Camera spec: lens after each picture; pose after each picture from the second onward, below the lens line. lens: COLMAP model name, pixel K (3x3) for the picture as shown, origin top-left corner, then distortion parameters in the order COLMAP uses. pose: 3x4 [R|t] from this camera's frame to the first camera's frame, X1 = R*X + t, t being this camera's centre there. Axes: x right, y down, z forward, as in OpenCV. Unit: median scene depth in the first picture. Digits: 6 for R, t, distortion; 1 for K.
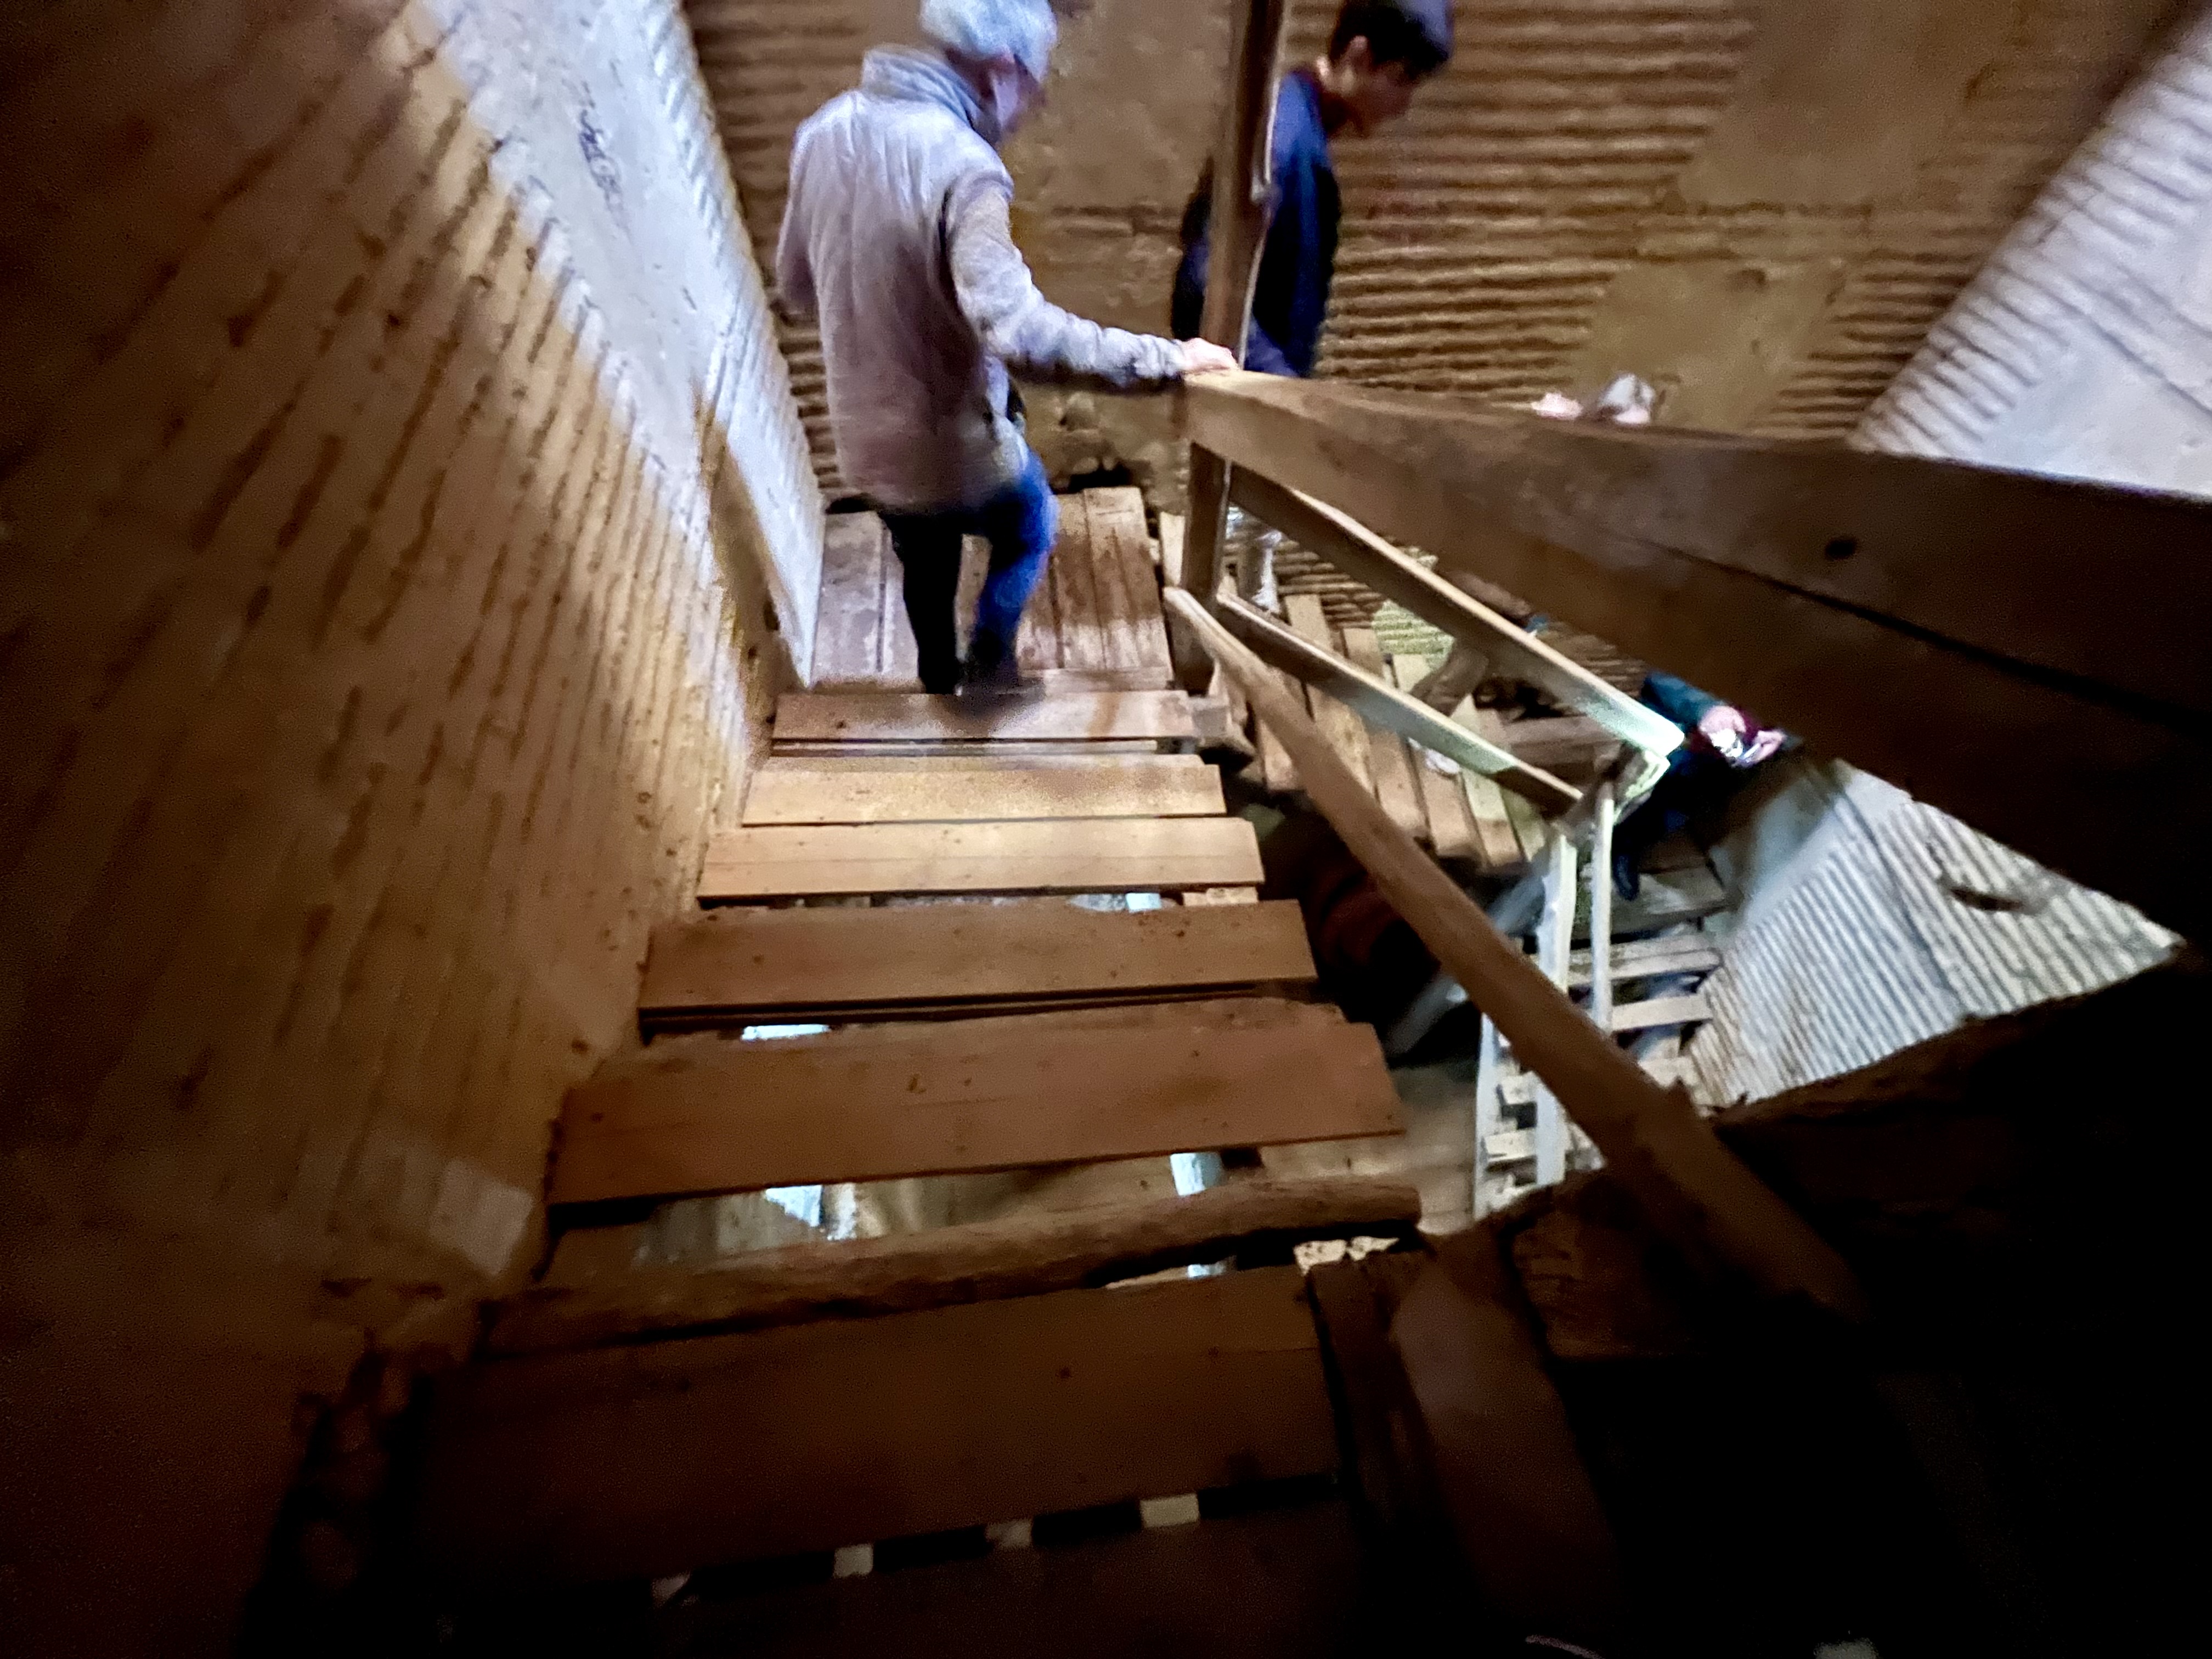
lens RADIAL K [[900.6, 0, 1105.1], [0, 900.6, 830.3], [0, 0, 1]] dist [-0.000441, -0.000008]
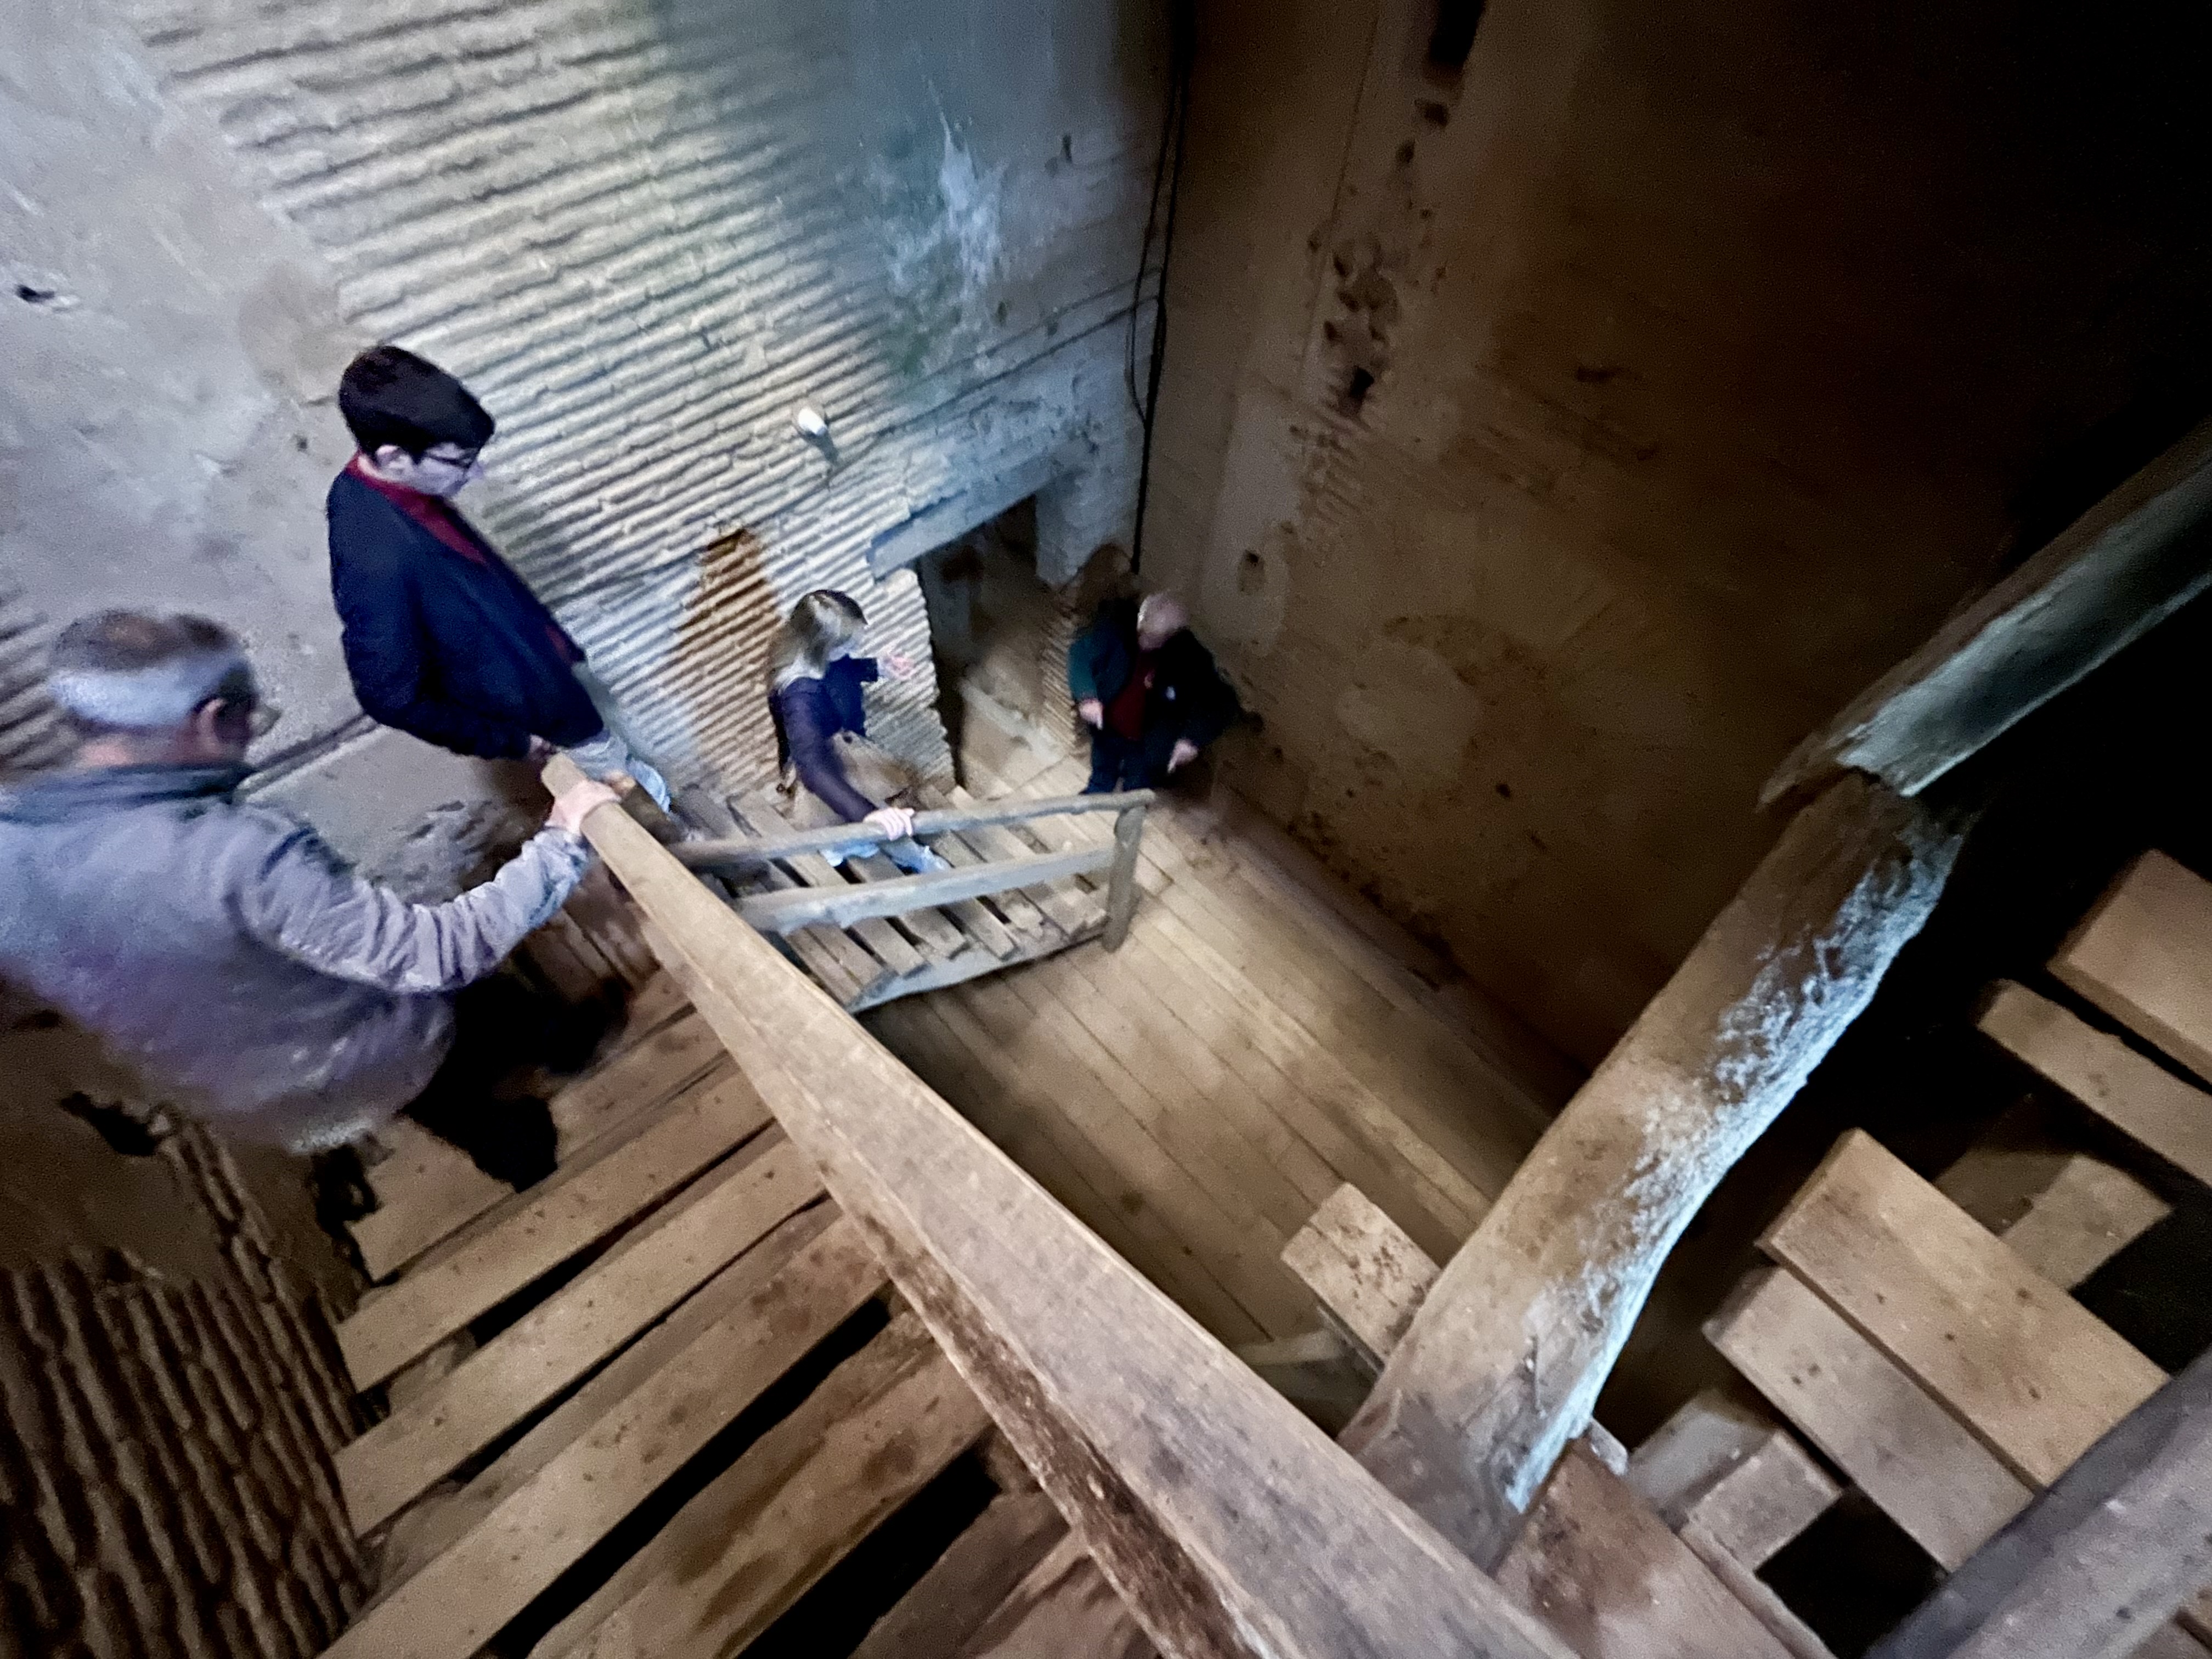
lens RADIAL K [[900.6, 0, 1104.2], [0, 900.6, 835.3], [0, 0, 1]] dist [-0.000441, -0.000008]
pose [[-0.618369, -0.701813, 0.353664, 0.163214], [0.620465, -0.159784, 0.767784, -0.308424], [-0.482332, 0.694210, 0.534256, 0.500798]]
